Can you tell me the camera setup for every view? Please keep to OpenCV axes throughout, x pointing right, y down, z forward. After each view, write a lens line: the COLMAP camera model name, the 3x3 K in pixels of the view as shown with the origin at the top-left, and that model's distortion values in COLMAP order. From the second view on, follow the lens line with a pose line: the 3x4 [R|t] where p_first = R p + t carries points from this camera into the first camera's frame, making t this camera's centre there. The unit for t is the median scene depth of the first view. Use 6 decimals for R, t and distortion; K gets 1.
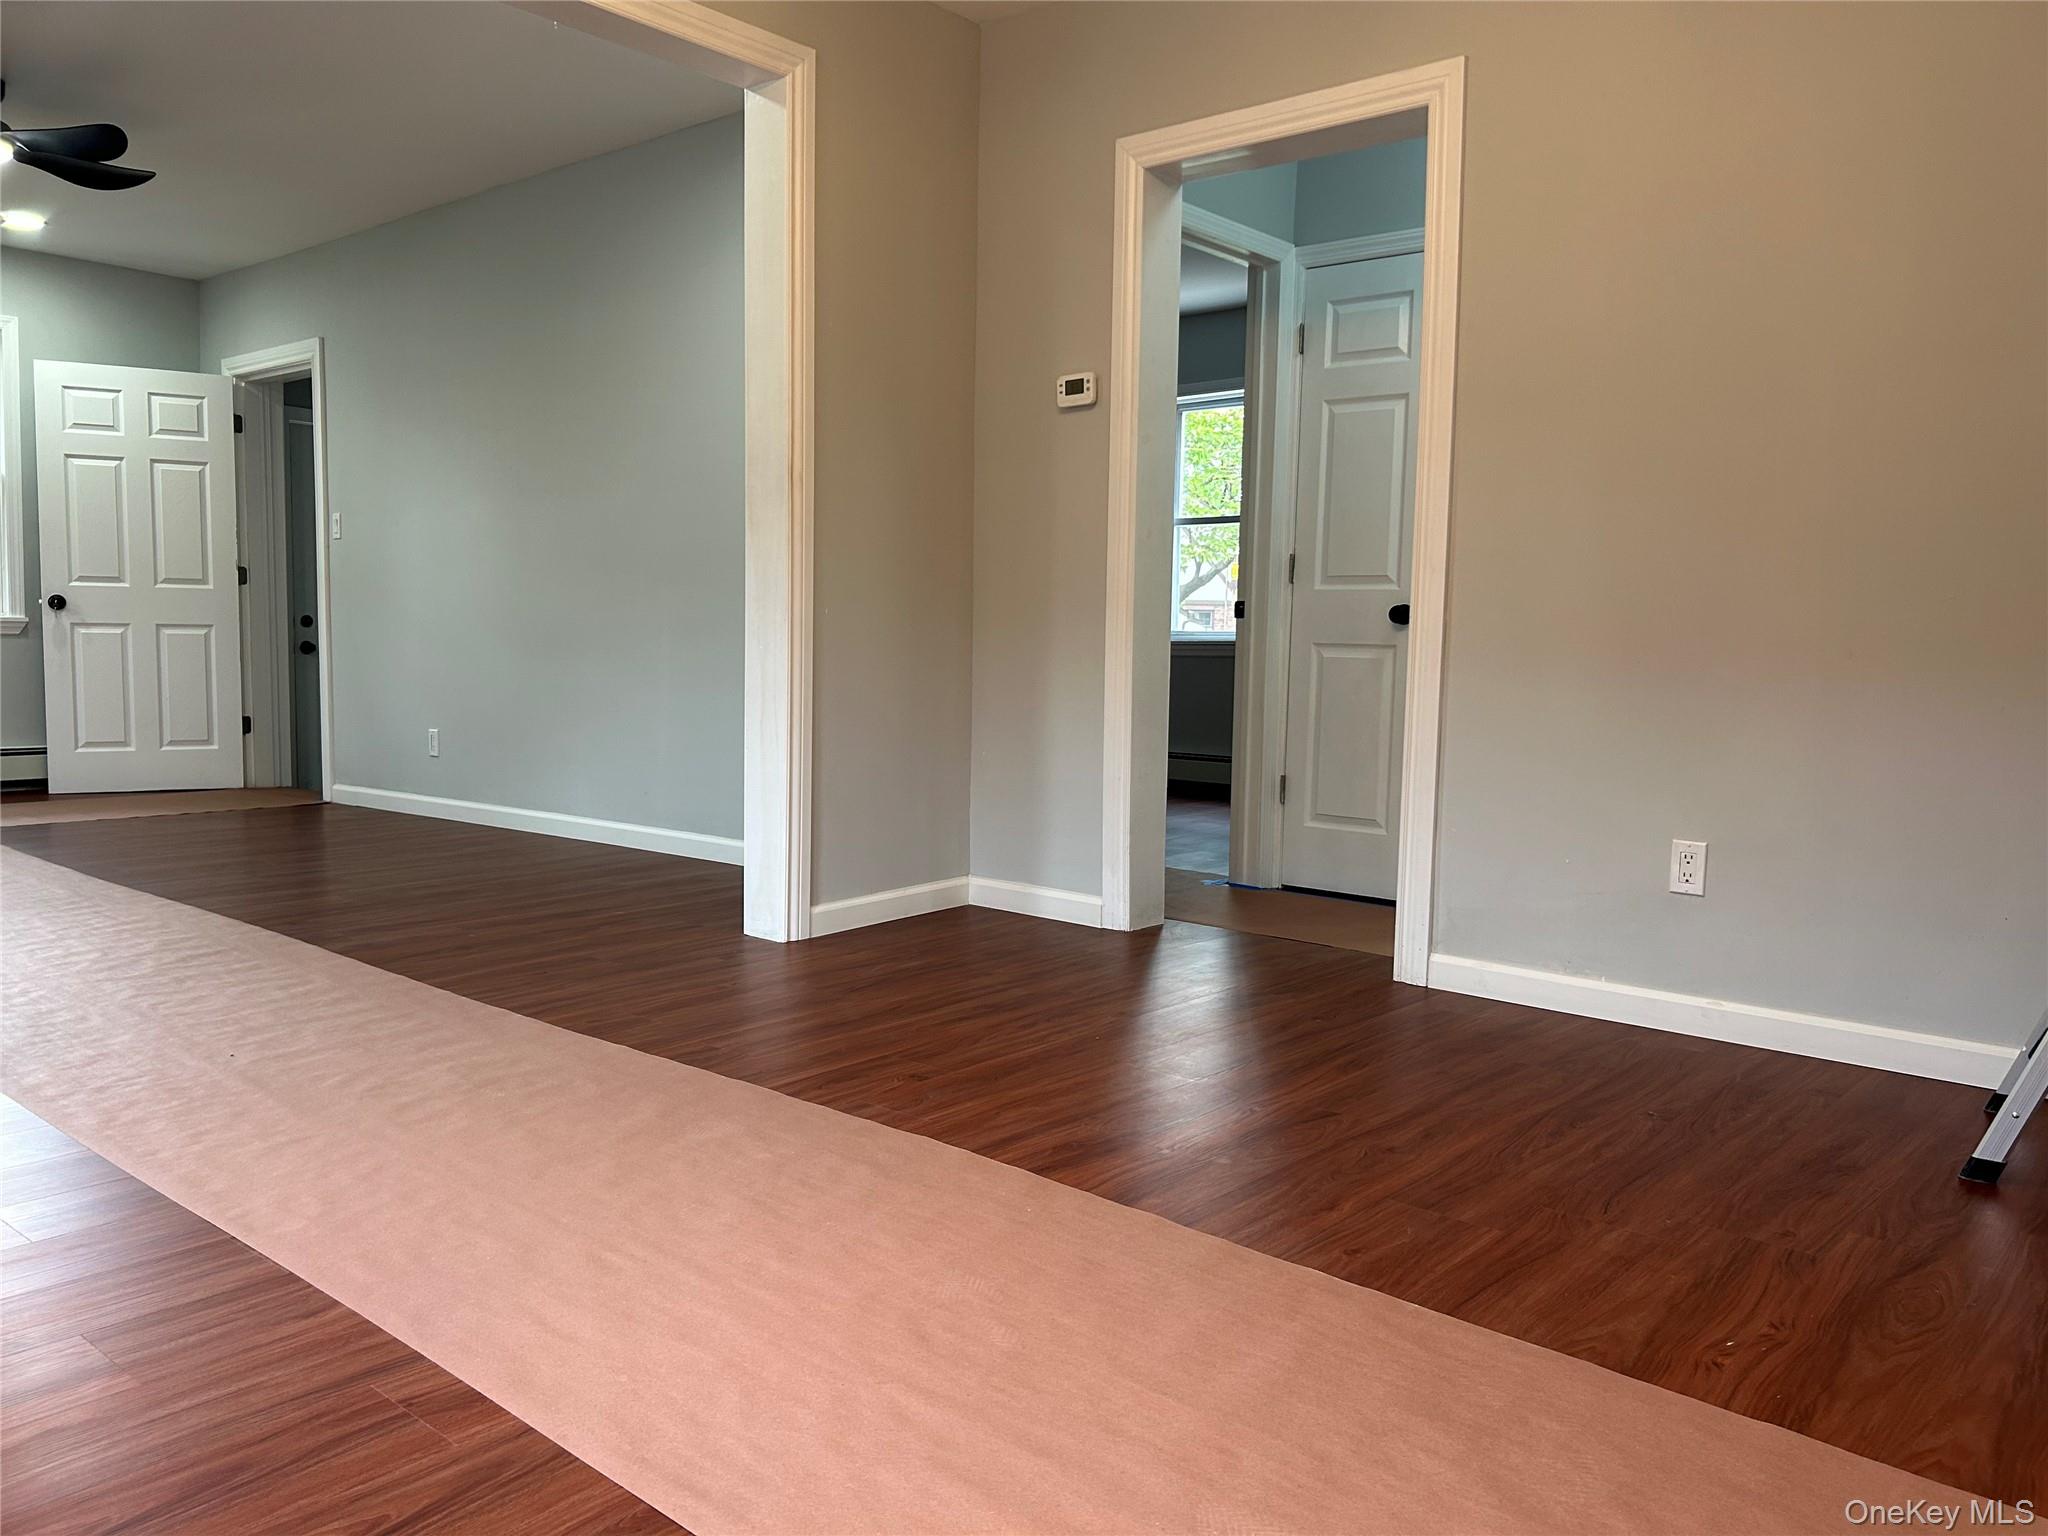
lens RADIAL K [[1531.1, 0, 1042.3], [0, 1531.1, 752.9], [0, 0, 1]] dist [0.034444, -0.039228]
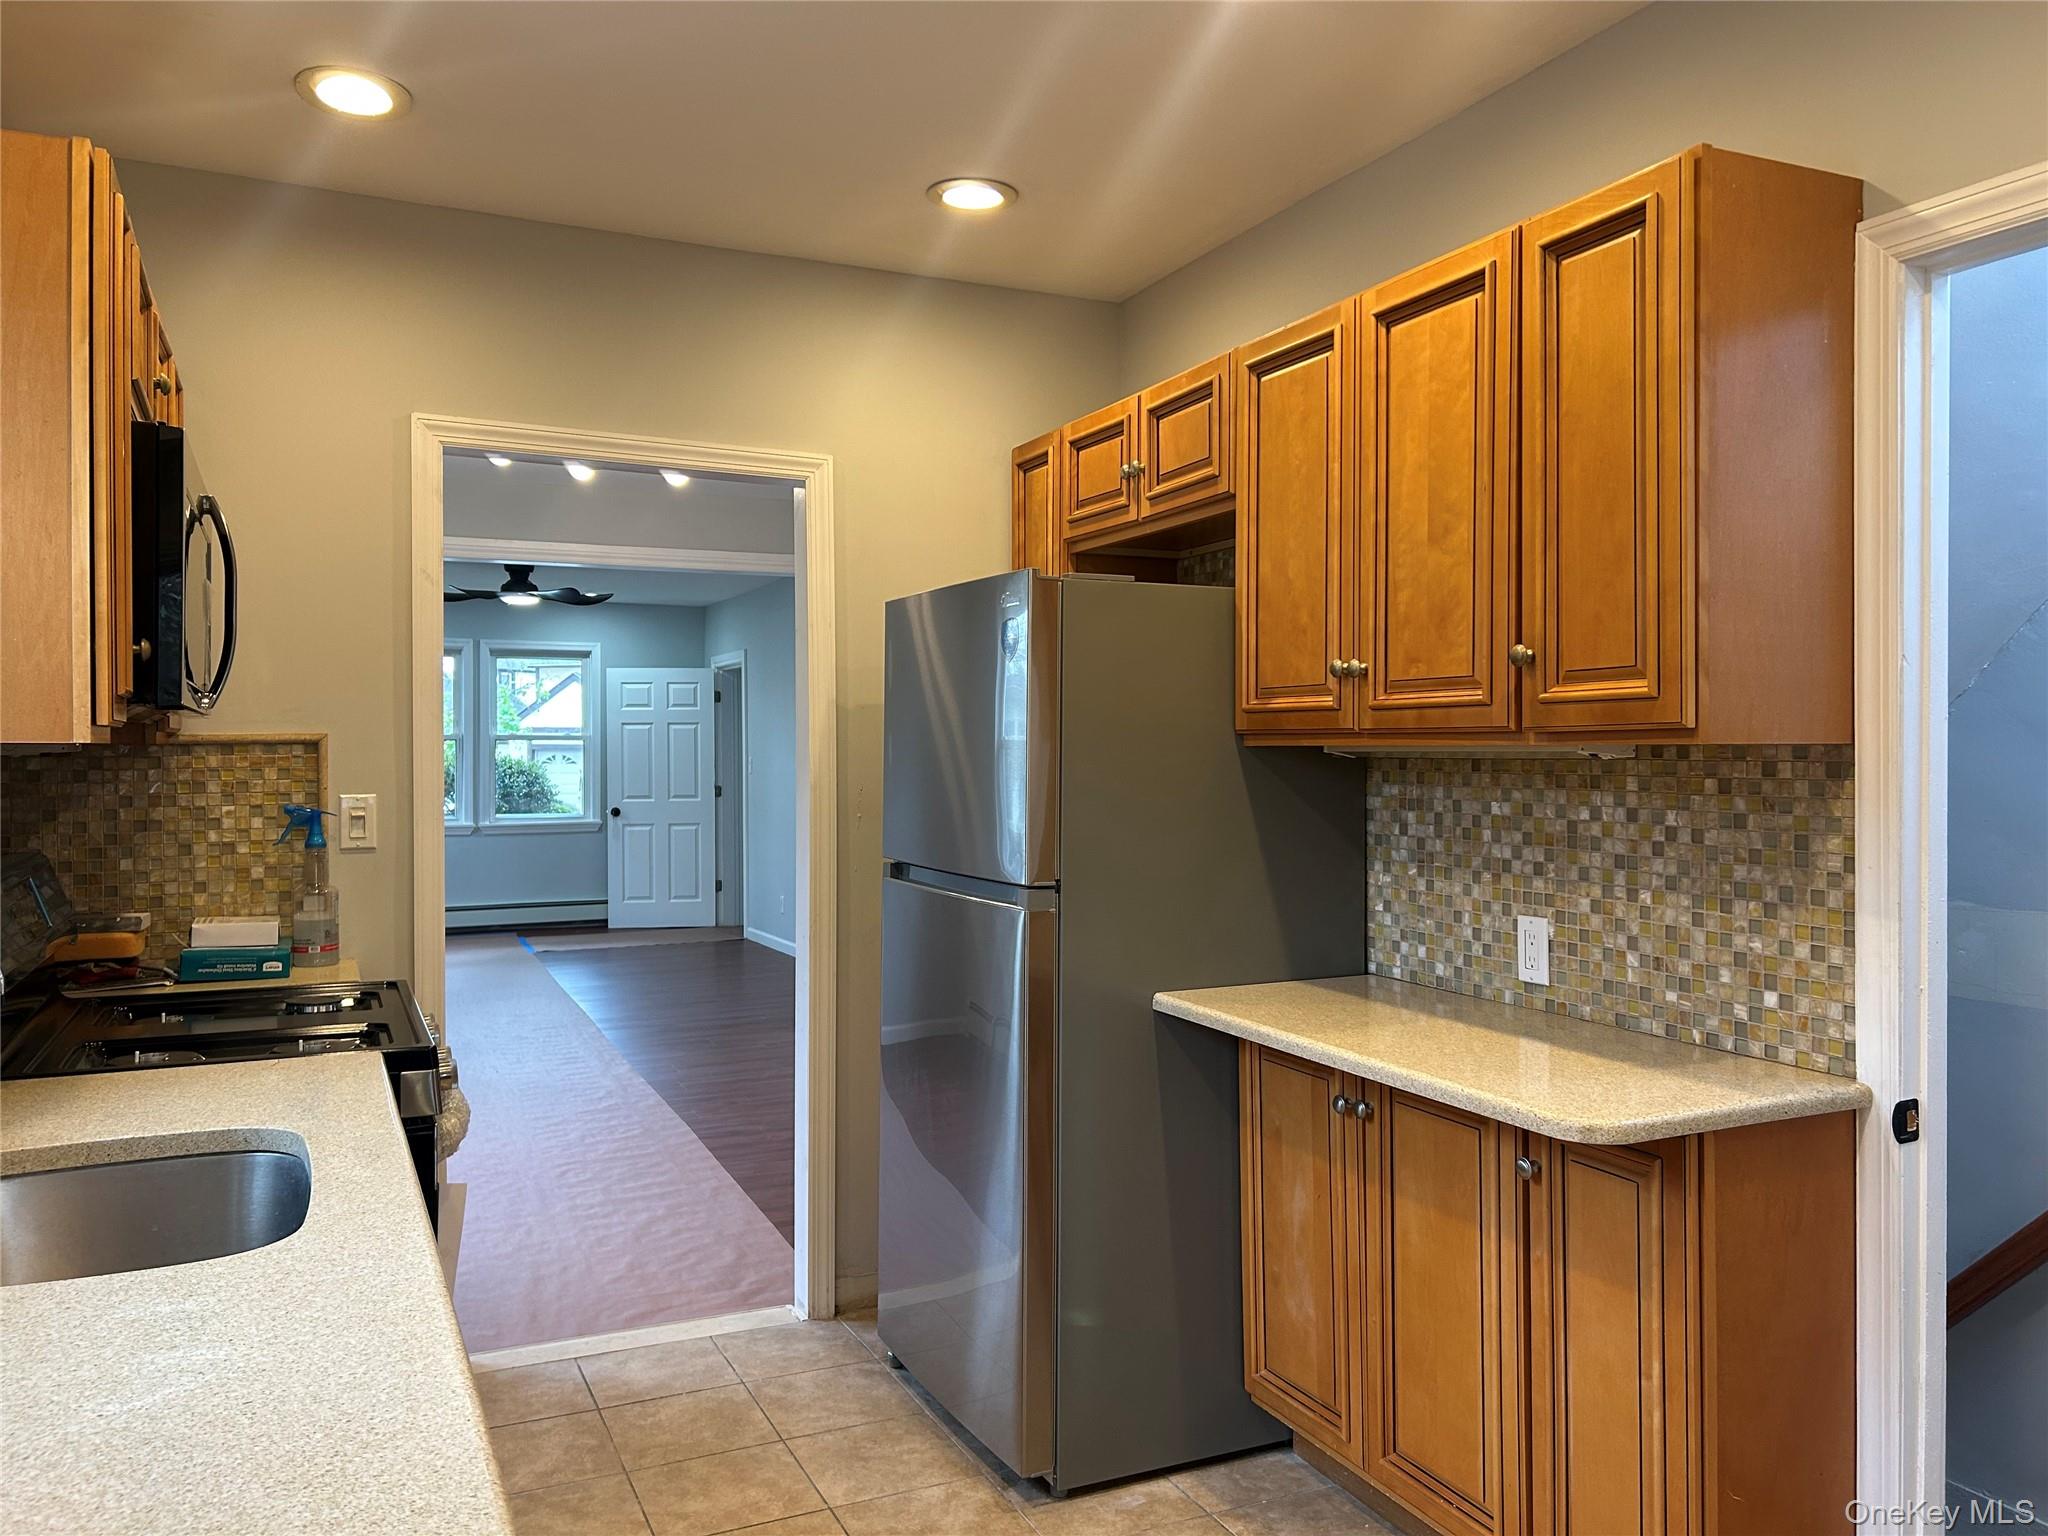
lens RADIAL K [[1531.1, 0, 1060.8], [0, 1531.1, 758.5], [0, 0, 1]] dist [0.034444, -0.039228]
pose [[0.912391, -0.016236, -0.408998, 0.463781], [-0.012520, 0.997639, -0.067532, -0.048970], [0.409129, 0.066737, 0.910033, -0.301719]]
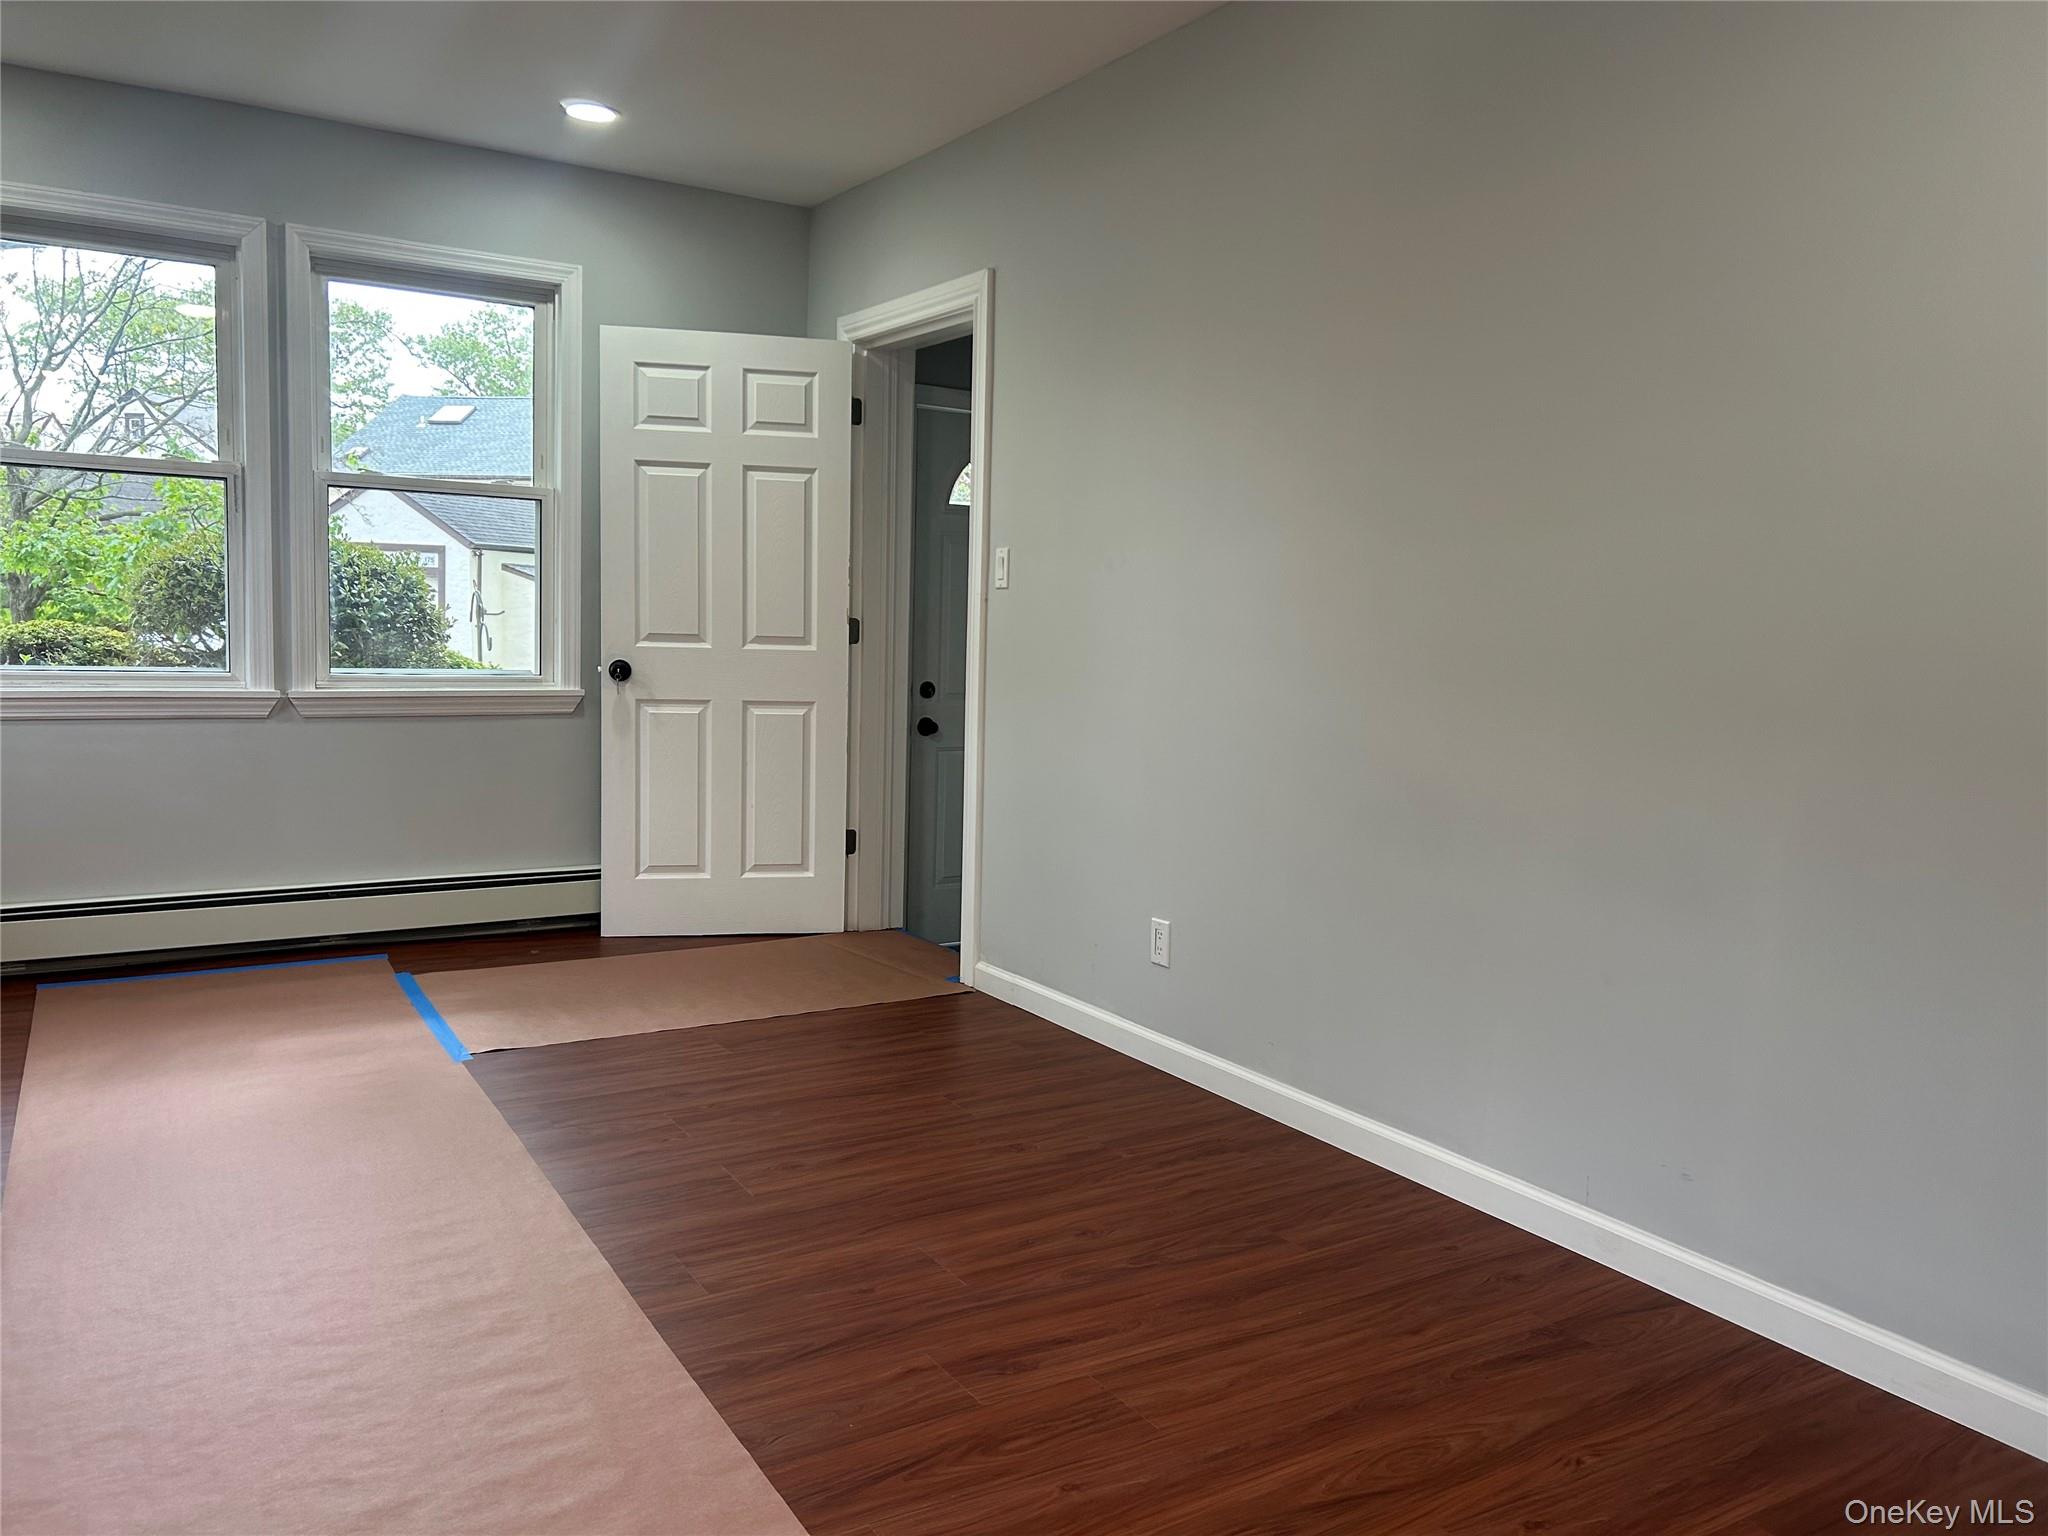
lens RADIAL K [[1531.1, 0, 1038.9], [0, 1531.1, 771.4], [0, 0, 1]] dist [0.034444, -0.039228]
pose [[0.952149, 0.045853, -0.302174, -0.235866], [-0.038117, 0.998778, 0.031452, -0.079494], [0.303247, -0.018429, 0.952734, 0.378356]]
